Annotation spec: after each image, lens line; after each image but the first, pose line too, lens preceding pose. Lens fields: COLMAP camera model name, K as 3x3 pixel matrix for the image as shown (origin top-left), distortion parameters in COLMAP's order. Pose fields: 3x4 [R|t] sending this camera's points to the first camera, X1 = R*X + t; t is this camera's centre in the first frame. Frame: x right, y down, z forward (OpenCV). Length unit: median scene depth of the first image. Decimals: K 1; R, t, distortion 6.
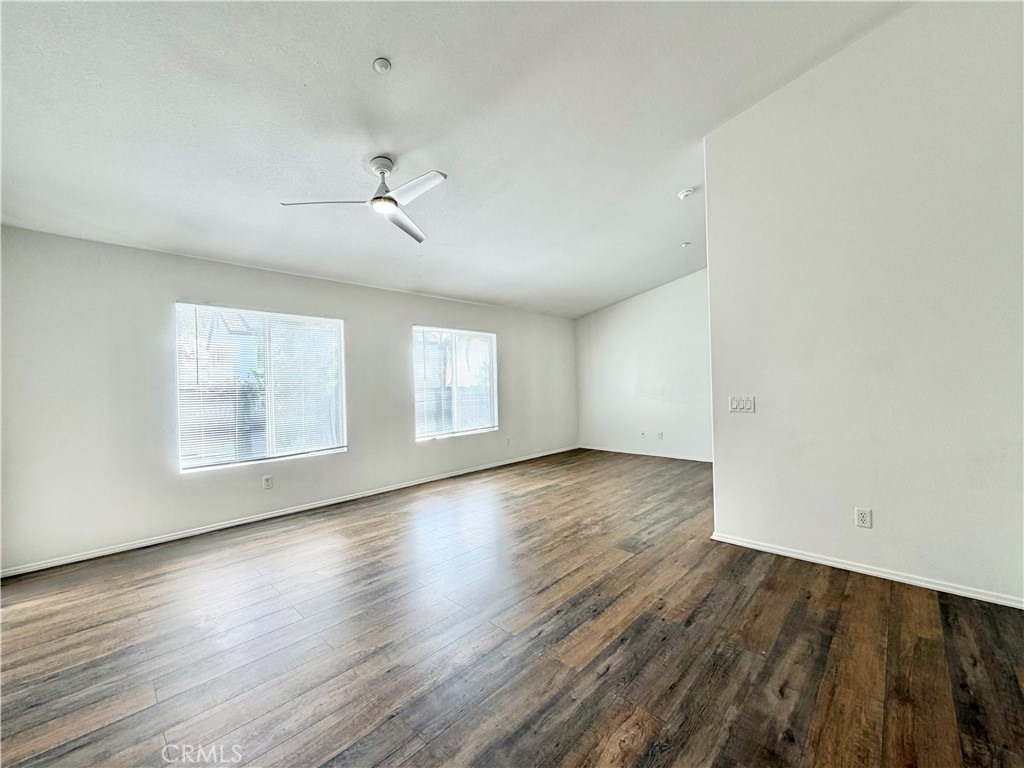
lens RADIAL K [[408.5, 0, 509.0], [0, 408.5, 385.2], [0, 0, 1]] dist [0.000335, 0.000473]
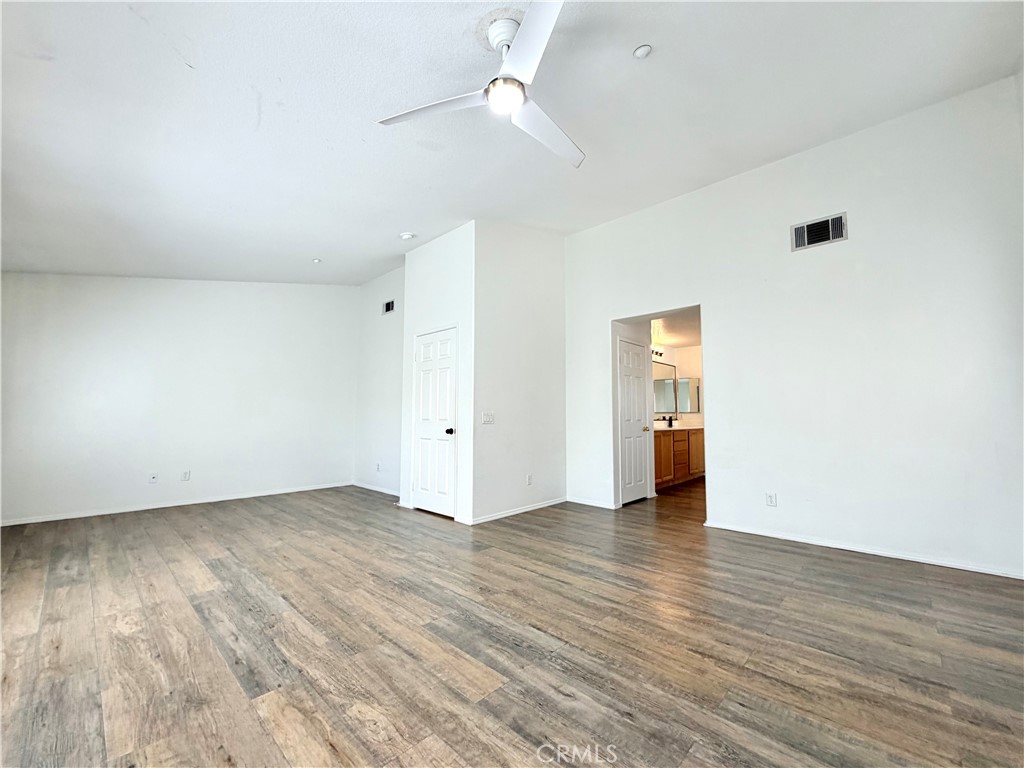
lens RADIAL K [[408.5, 0, 509.0], [0, 408.5, 385.2], [0, 0, 1]] dist [0.000335, 0.000473]
pose [[-0.009758, 0.104035, 0.994526, -0.649471], [-0.003159, 0.994565, -0.104070, 0.061106], [-0.999947, -0.004157, -0.009376, 0.720631]]
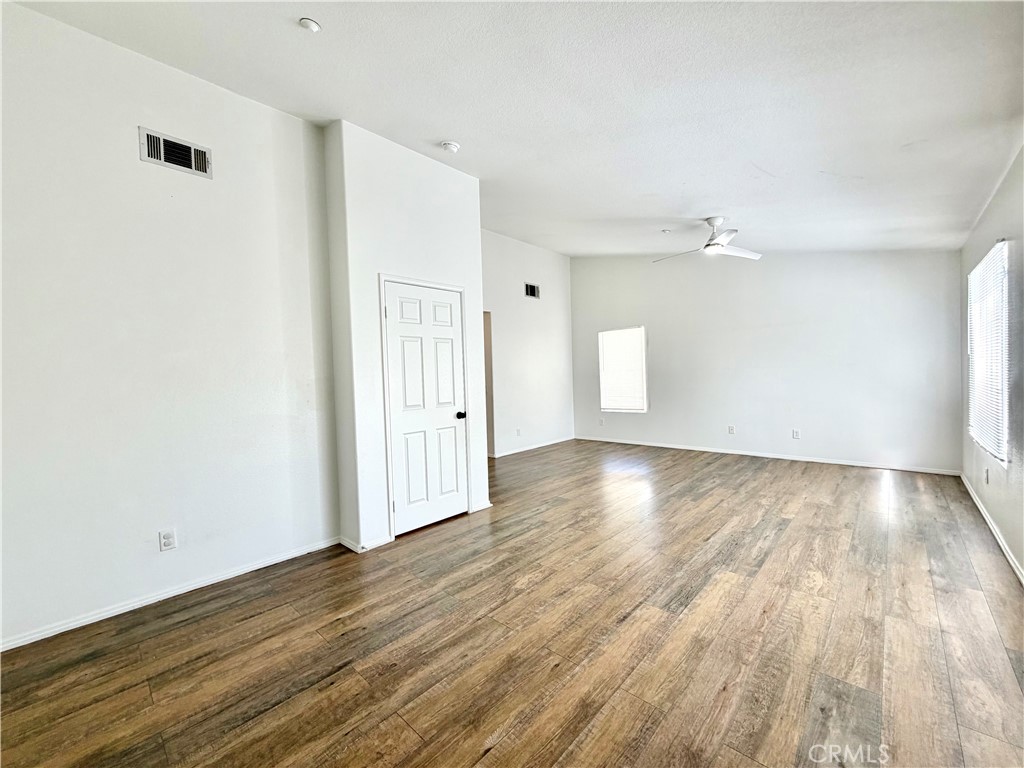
lens RADIAL K [[408.5, 0, 509.0], [0, 408.5, 385.2], [0, 0, 1]] dist [0.000335, 0.000473]
pose [[-0.998316, 0.057230, -0.009436, 0.349424], [0.056971, 0.998043, 0.025766, -0.015299], [0.010892, 0.025185, -0.999623, 1.796275]]
